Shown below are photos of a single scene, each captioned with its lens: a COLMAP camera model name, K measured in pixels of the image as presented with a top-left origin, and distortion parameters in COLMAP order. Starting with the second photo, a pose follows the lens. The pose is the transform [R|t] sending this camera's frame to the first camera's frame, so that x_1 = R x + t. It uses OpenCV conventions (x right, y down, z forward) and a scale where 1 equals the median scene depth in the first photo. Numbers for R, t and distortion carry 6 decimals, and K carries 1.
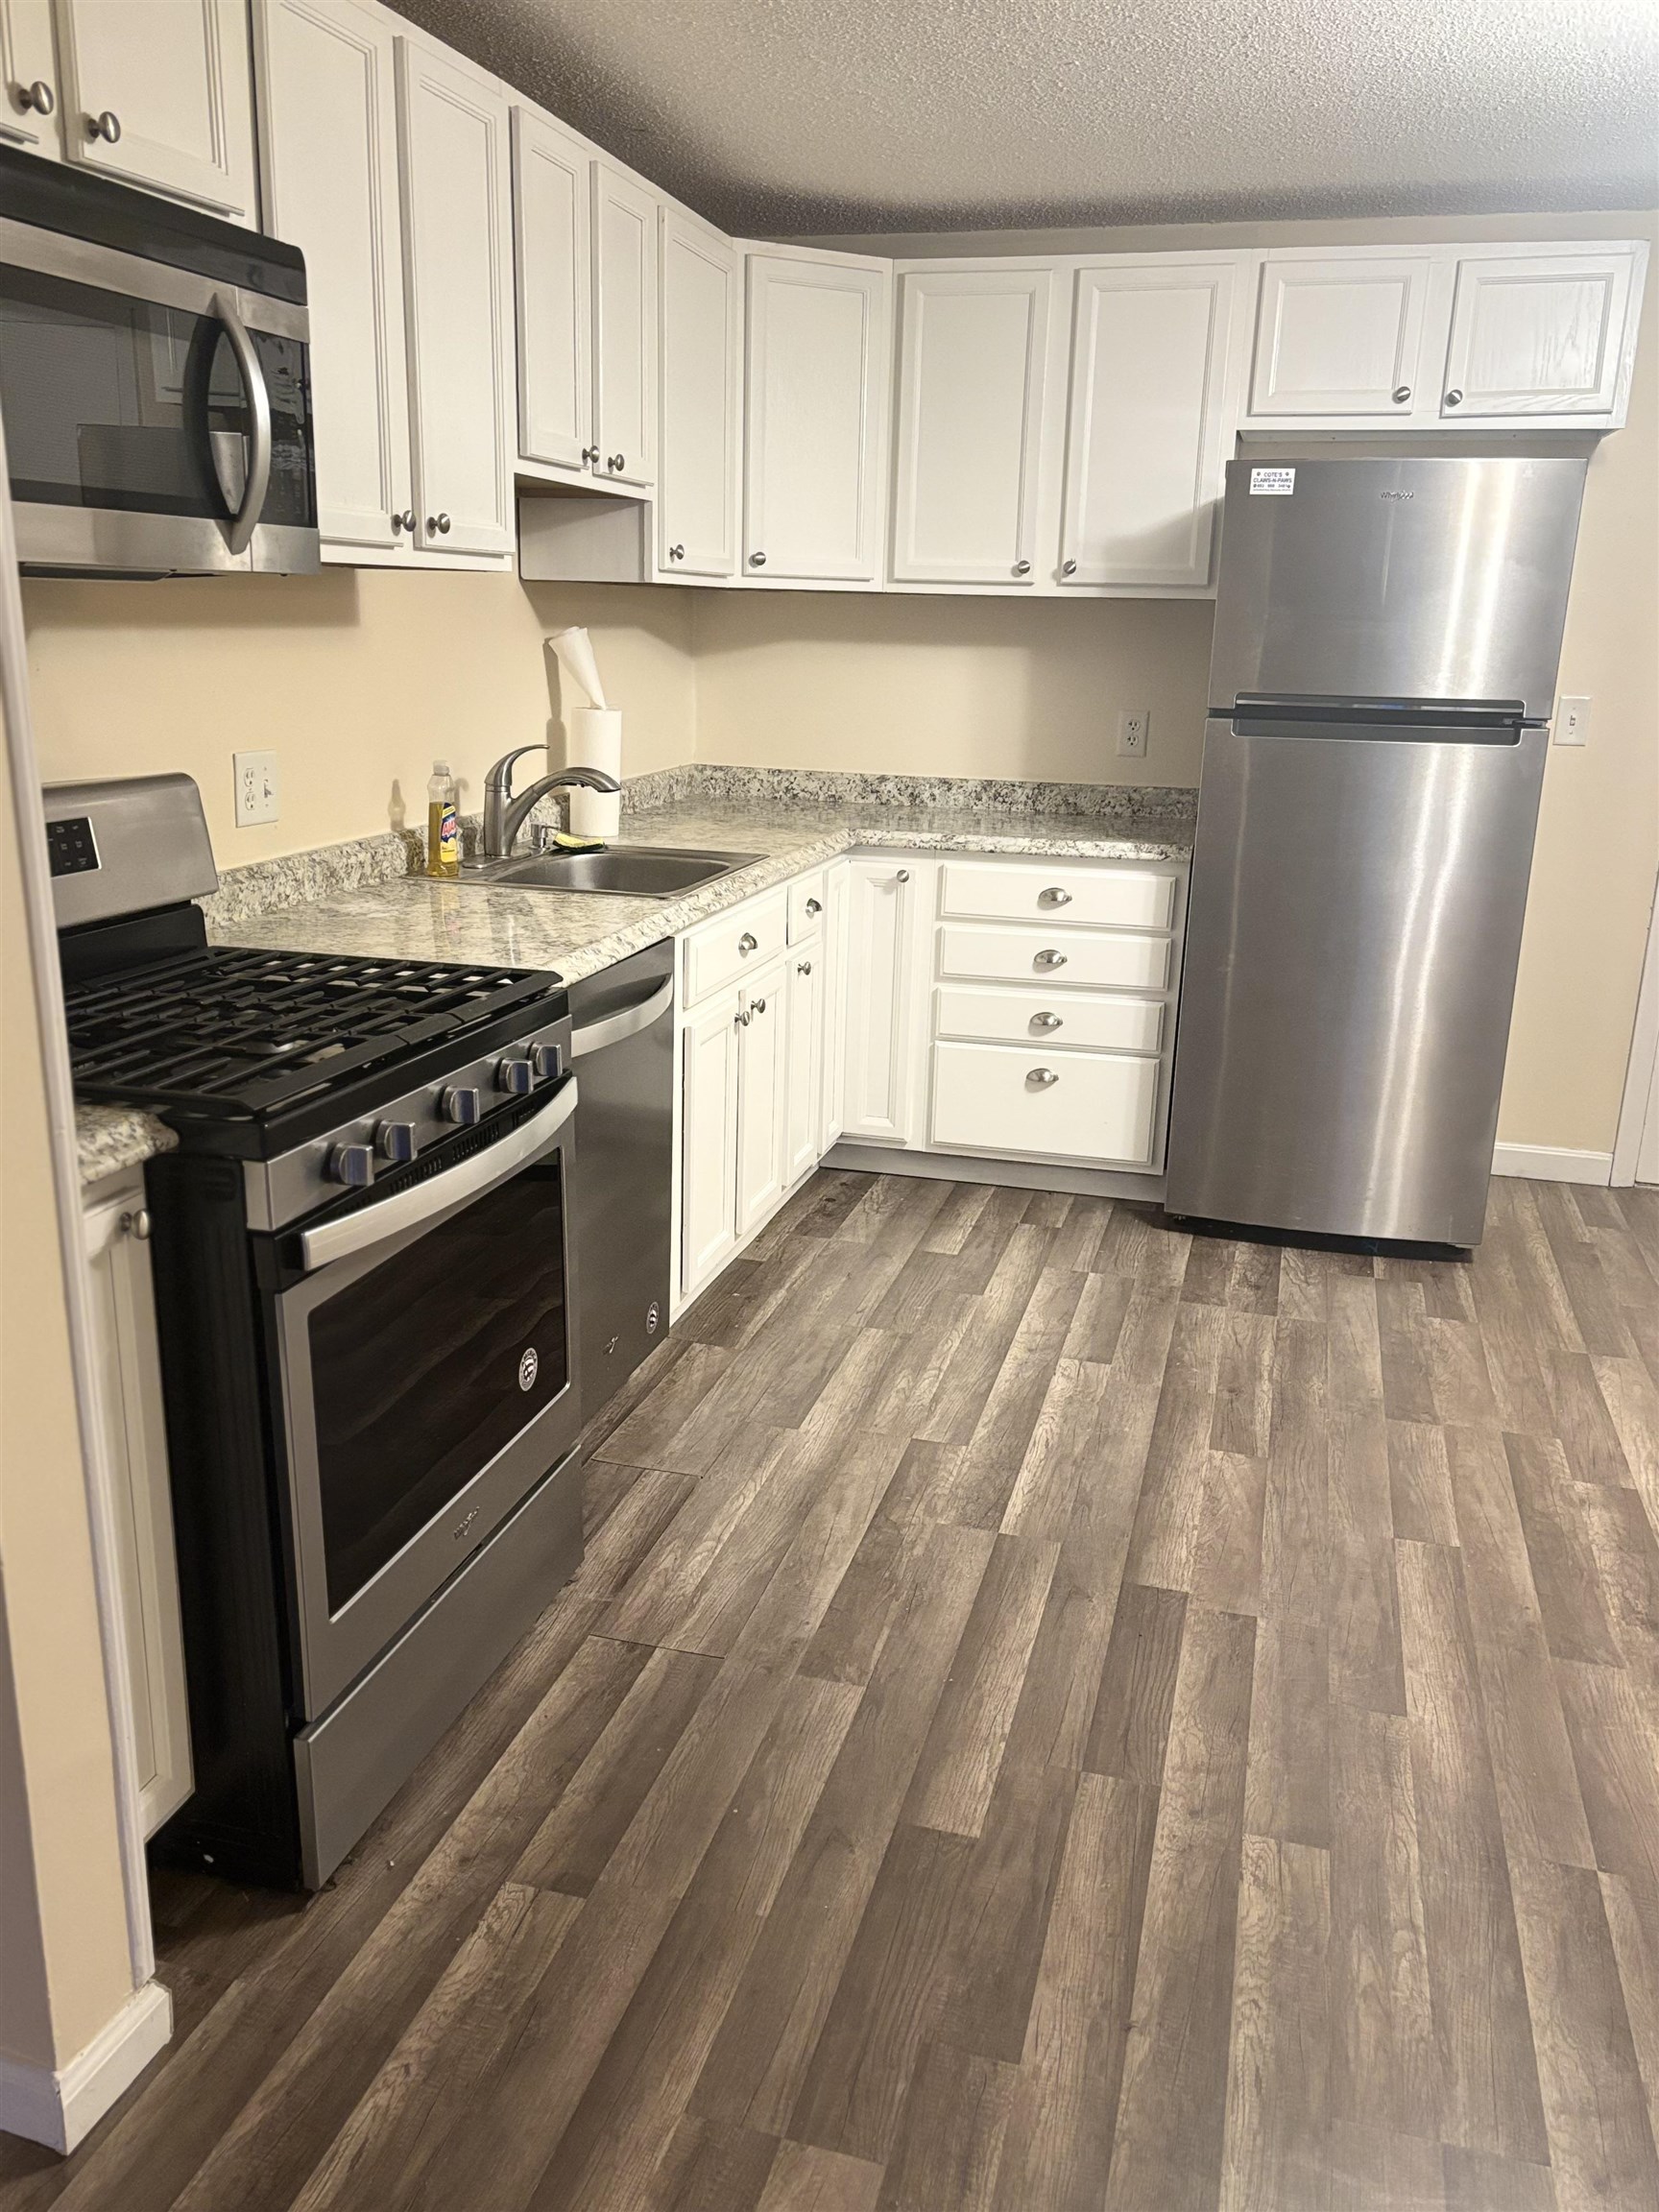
lens RADIAL K [[1751.7, 0, 824.0], [0, 1751.7, 1117.3], [0, 0, 1]] dist [0.049400, -0.052755]
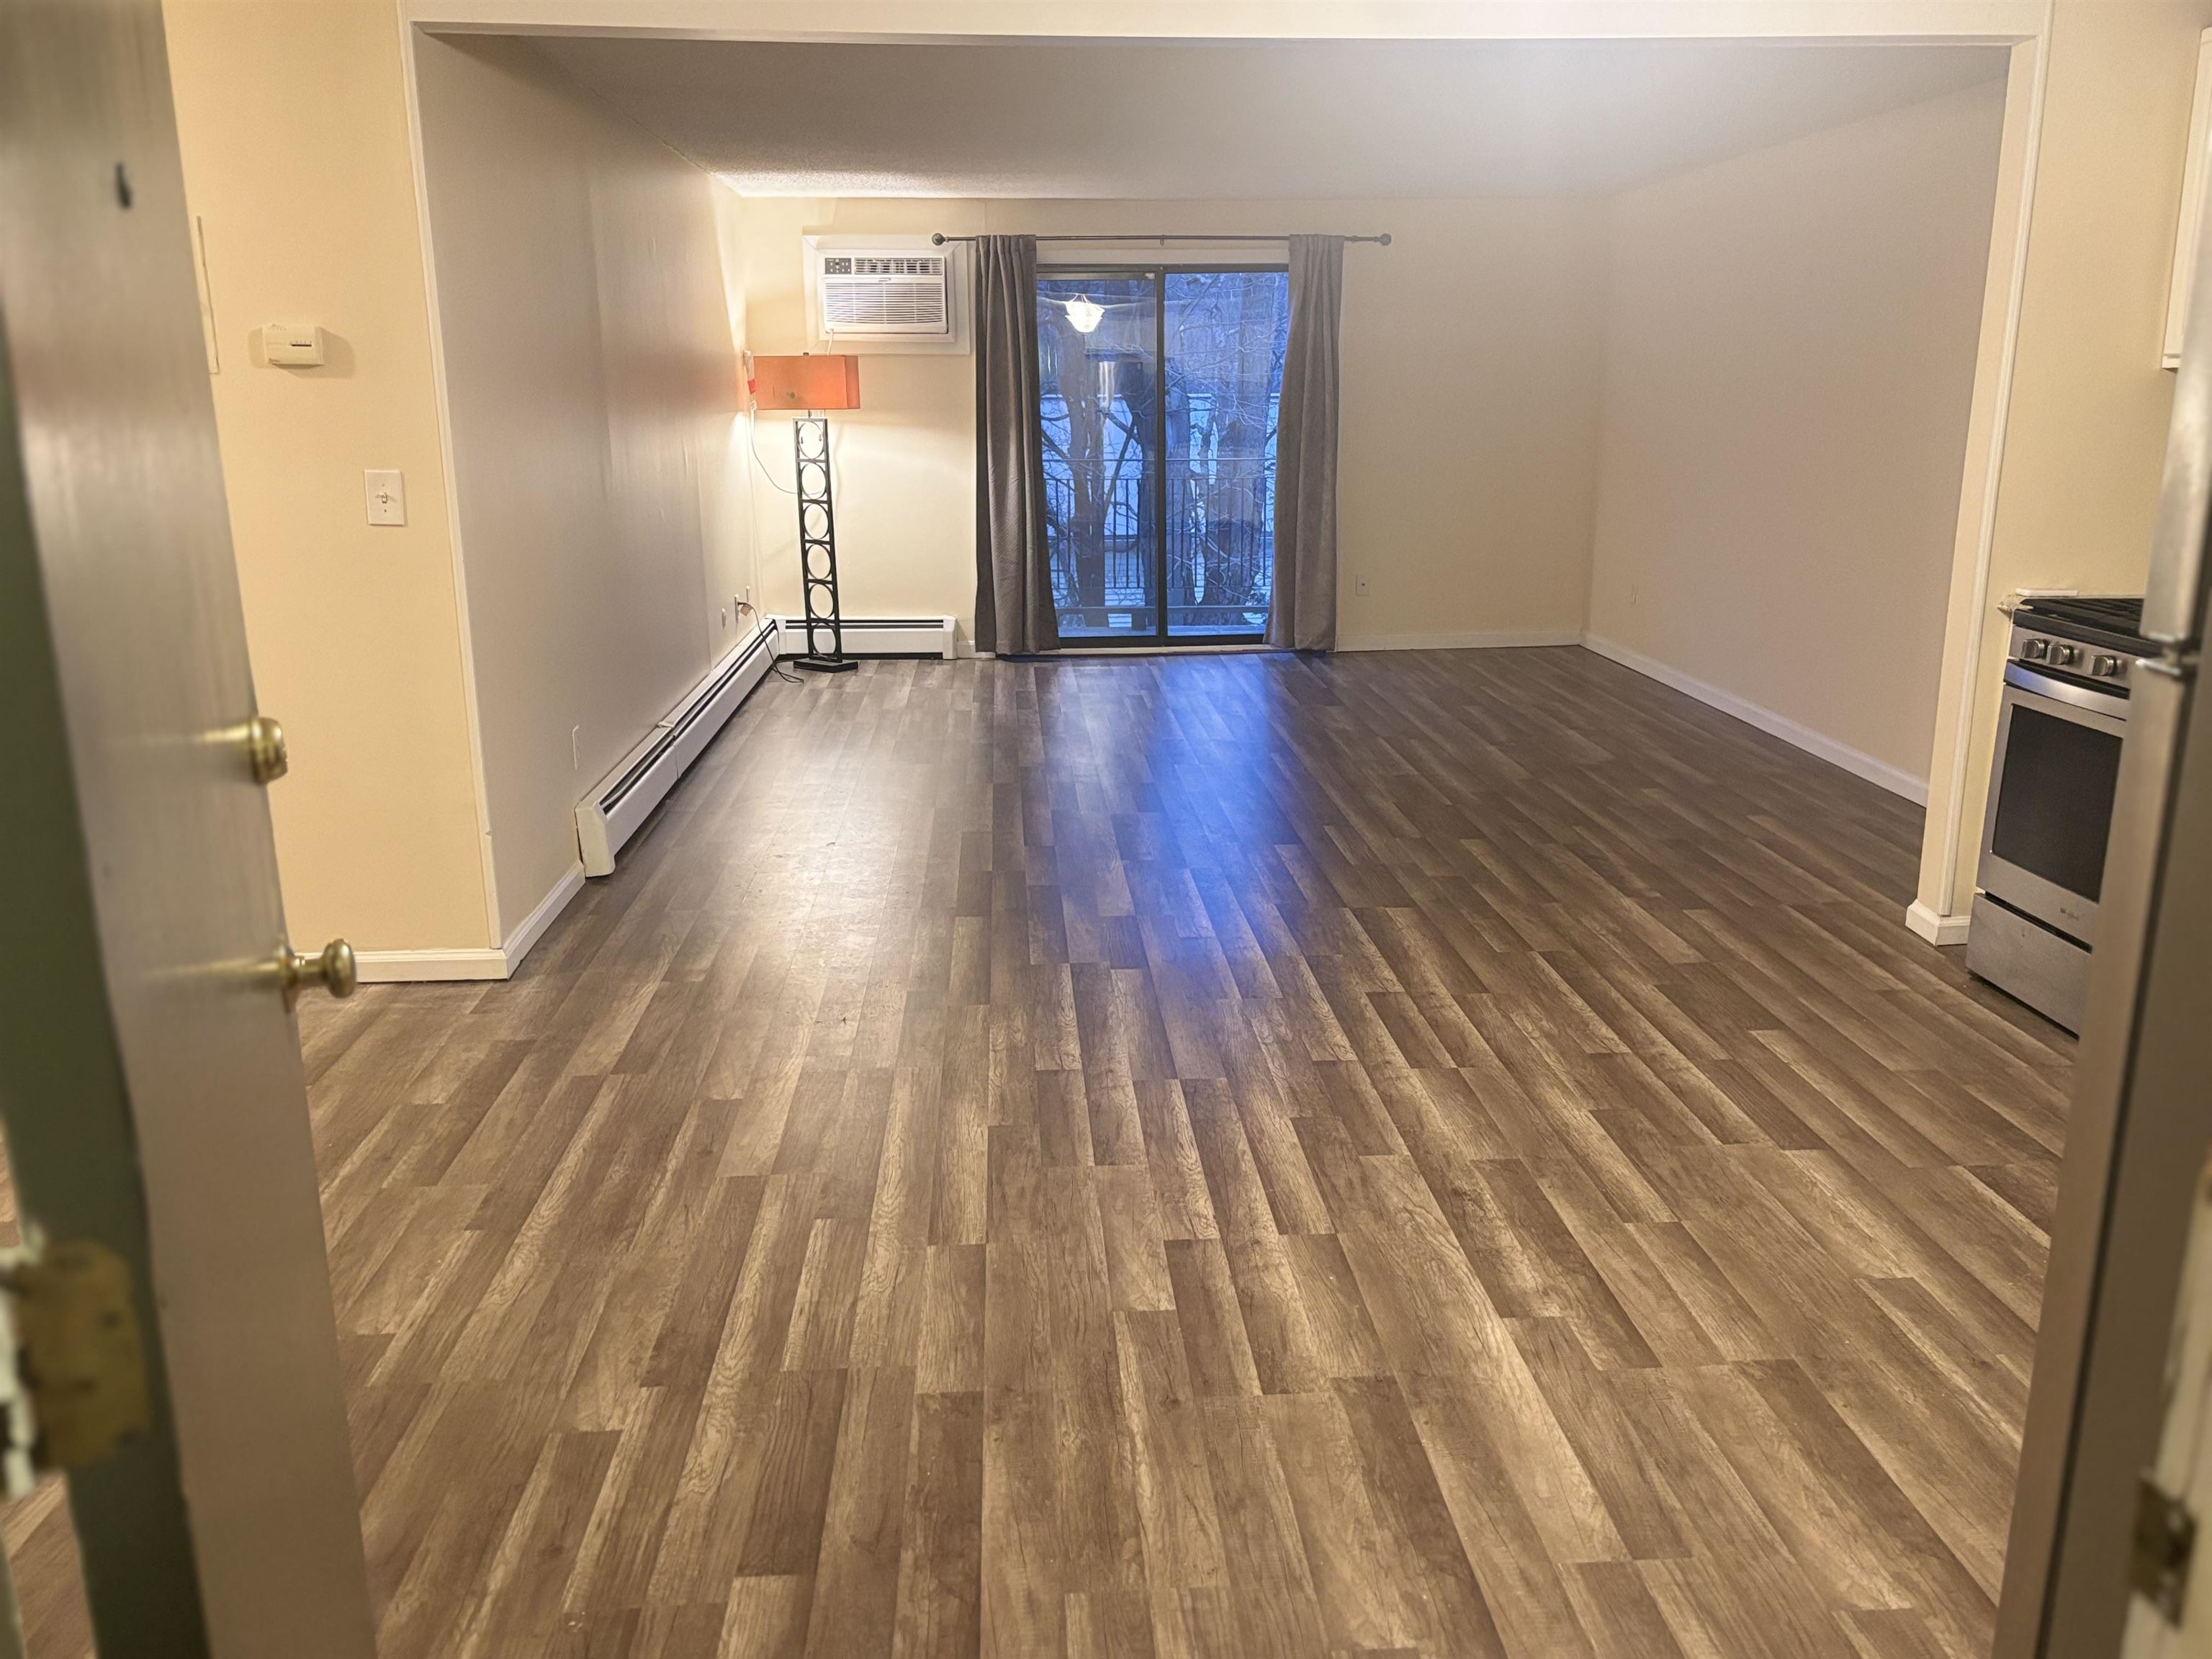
lens RADIAL K [[1751.7, 0, 1128.2], [0, 1751.7, 829.5], [0, 0, 1]] dist [0.049400, -0.052755]
pose [[-0.942596, 0.056434, -0.329132, 0.954771], [-0.116697, 0.867807, 0.483005, -0.442417], [0.312881, 0.493687, -0.811405, 1.598671]]
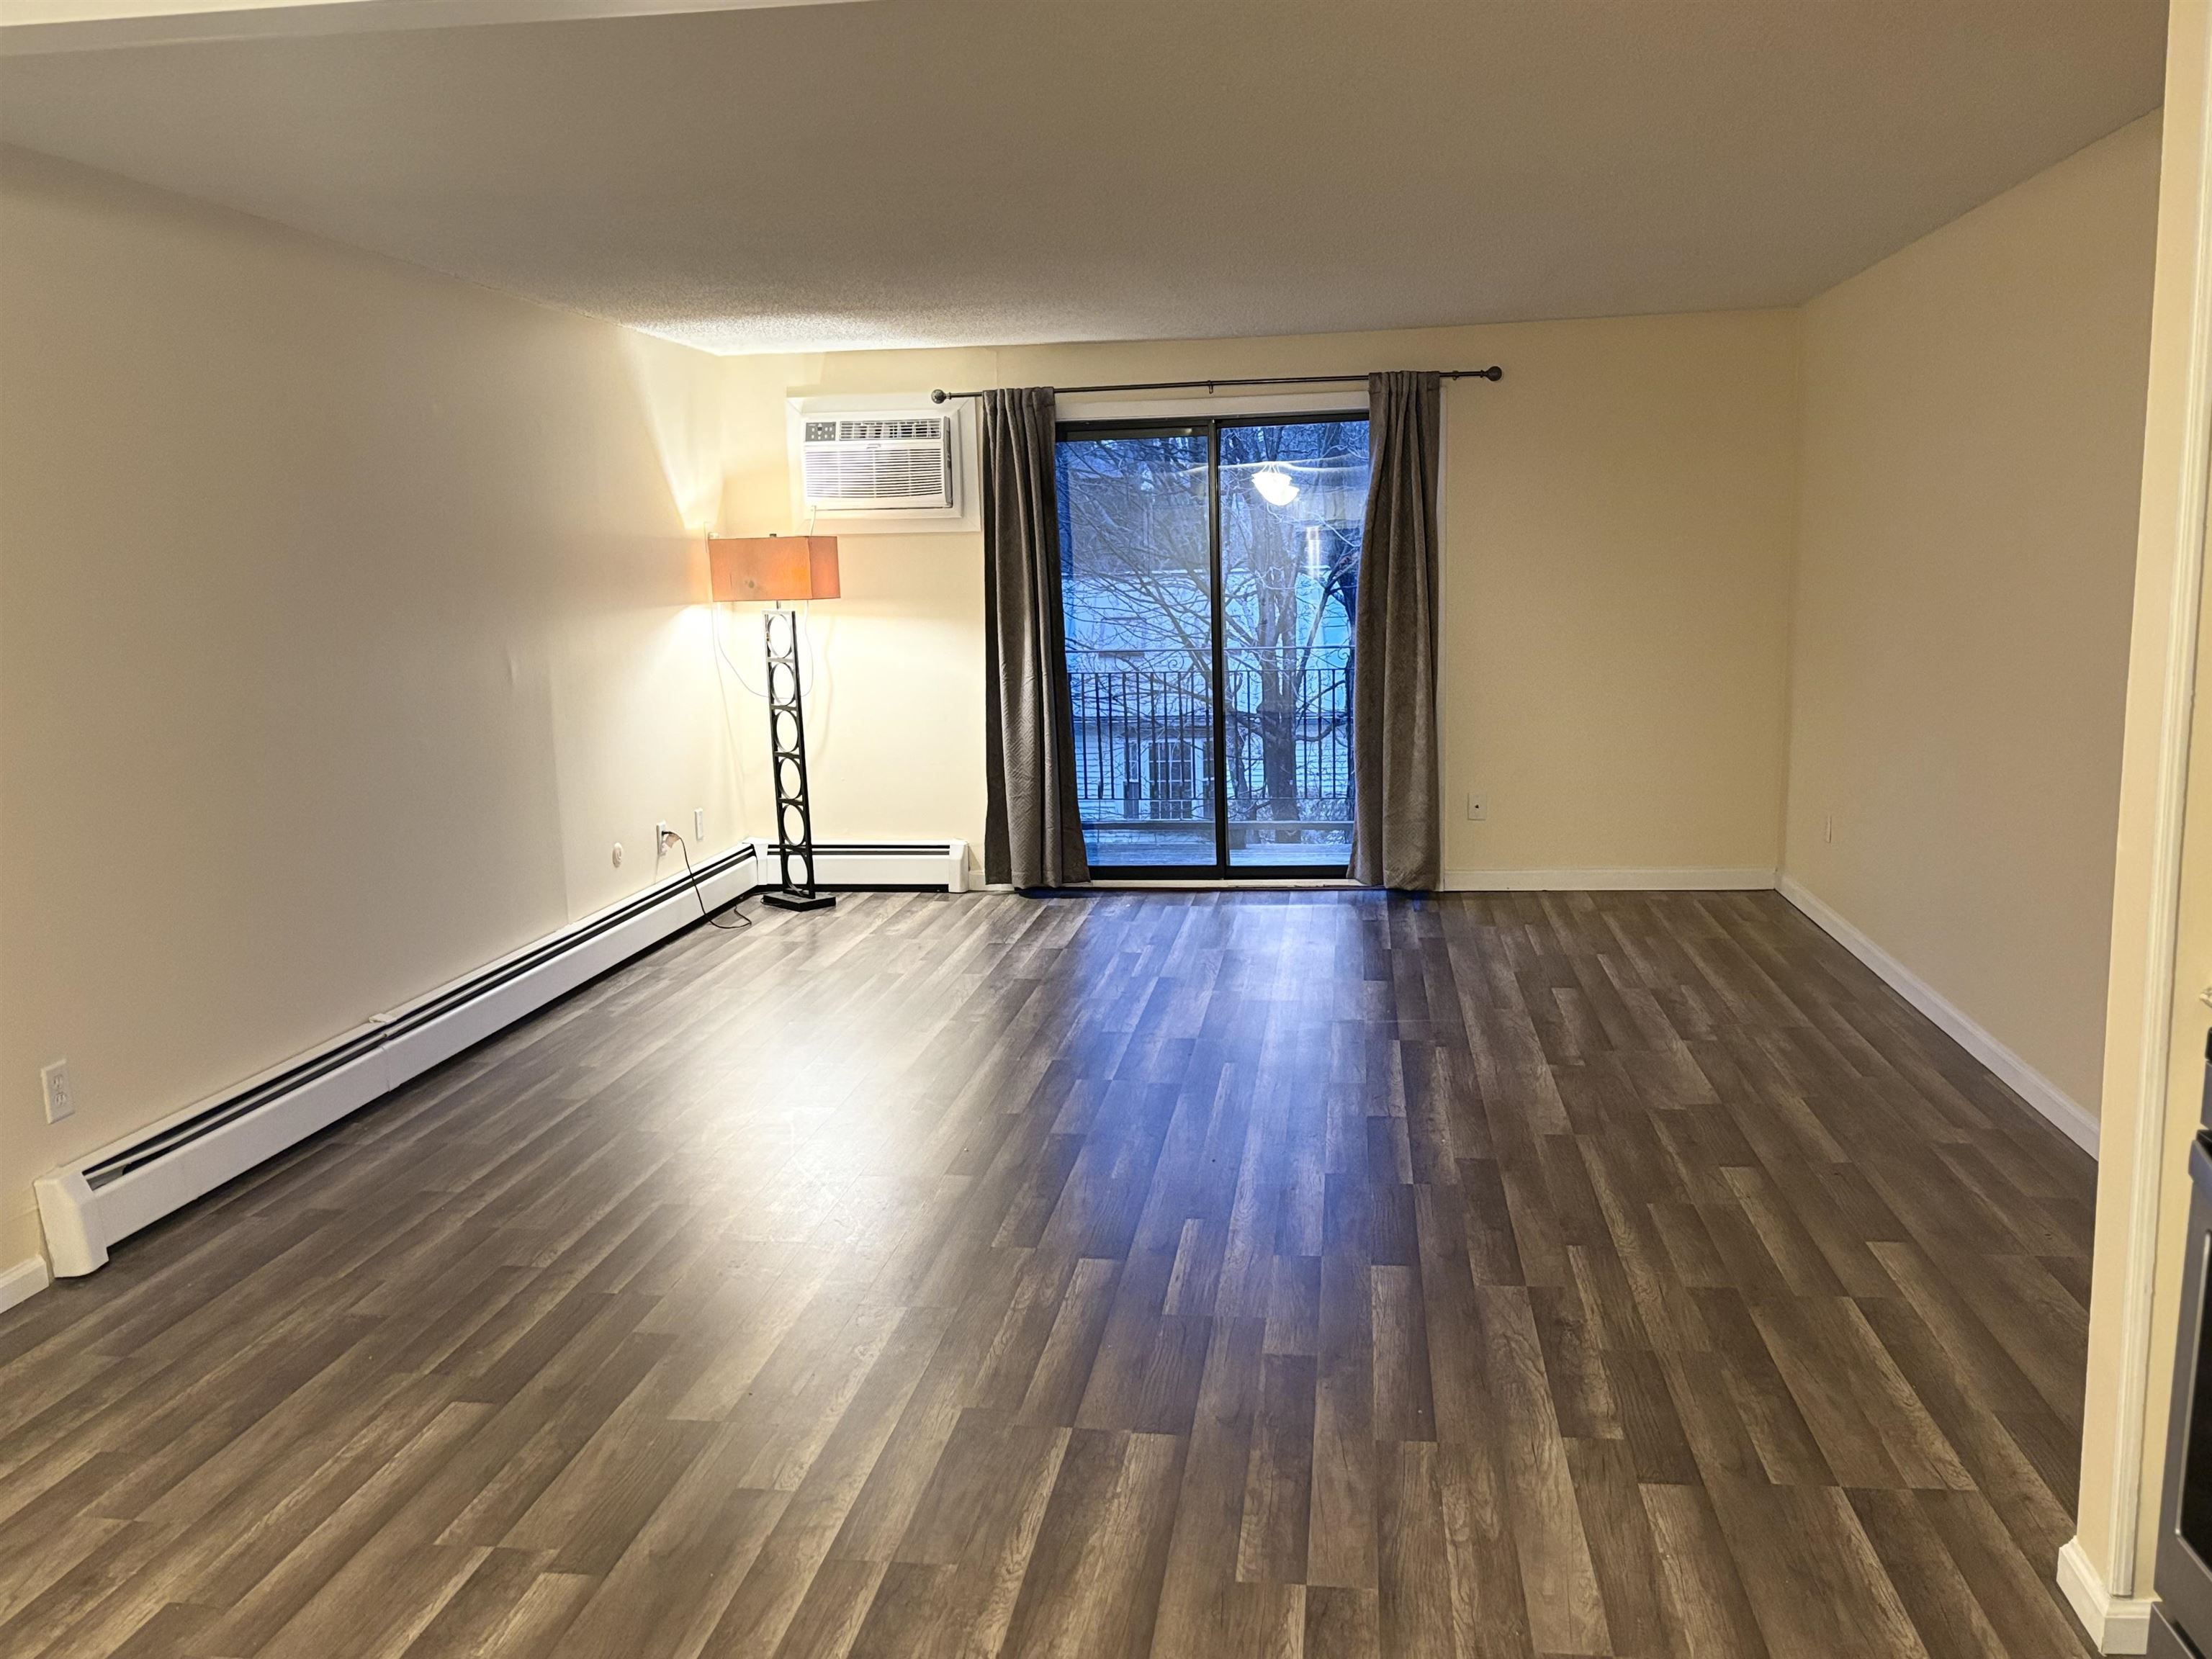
lens RADIAL K [[1751.7, 0, 1112.4], [0, 1751.7, 834.6], [0, 0, 1]] dist [0.049400, -0.052755]
pose [[-0.991577, 0.015815, -0.128552, 0.304594], [-0.040441, 0.905093, 0.423287, -0.333418], [0.123046, 0.424920, -0.896829, 1.107159]]
